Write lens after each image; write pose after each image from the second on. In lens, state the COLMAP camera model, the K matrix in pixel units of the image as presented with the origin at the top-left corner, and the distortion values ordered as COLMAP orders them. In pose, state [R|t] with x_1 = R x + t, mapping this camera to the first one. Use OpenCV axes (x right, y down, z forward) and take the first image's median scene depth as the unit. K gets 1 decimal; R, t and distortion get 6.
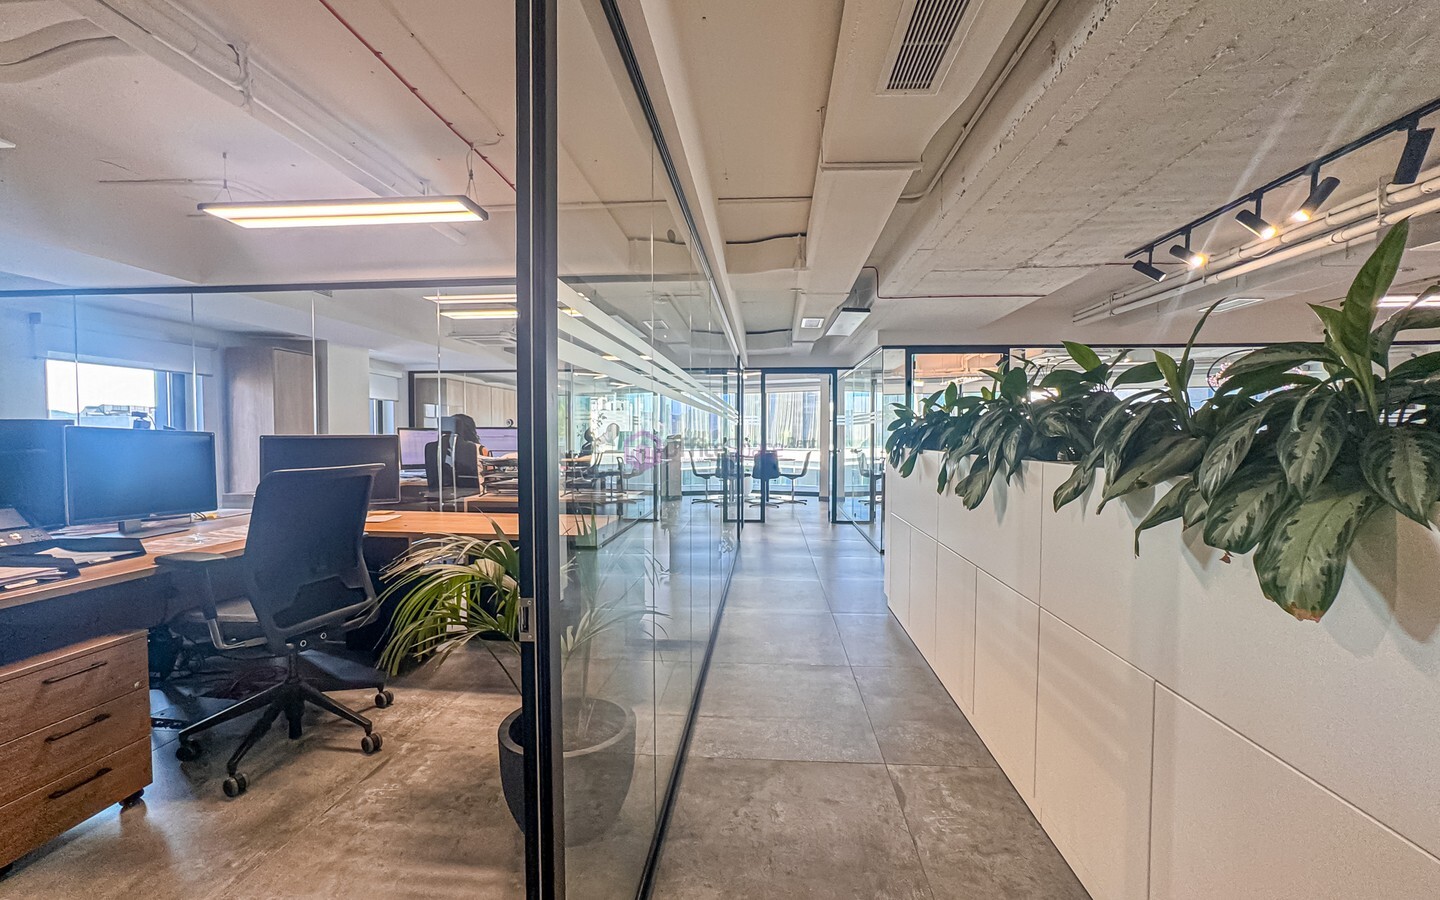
lens RADIAL K [[575.8, 0, 720.0], [0, 575.8, 450.0], [0, 0, 1]] dist [-0.038872, 0.014163]
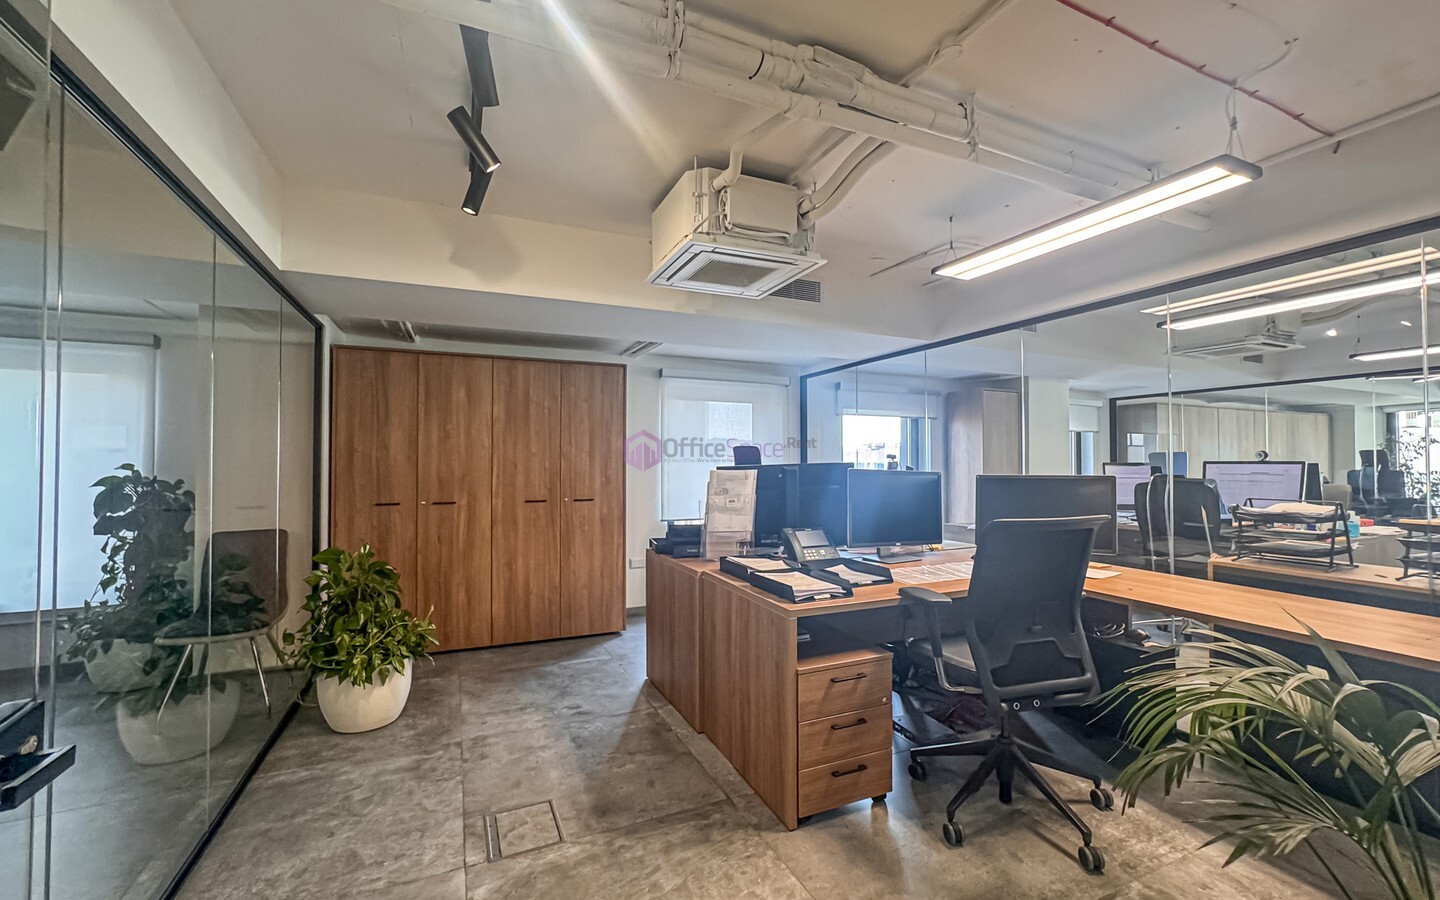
lens RADIAL K [[611.5, 0, 718.0], [0, 611.5, 451.4], [0, 0, 1]] dist [-0.036725, 0.023393]
pose [[0.473524, -0.020485, -0.880543, -0.079593], [-0.028735, 0.998838, -0.038690, -0.018163], [0.880312, 0.043623, 0.472385, 0.074557]]
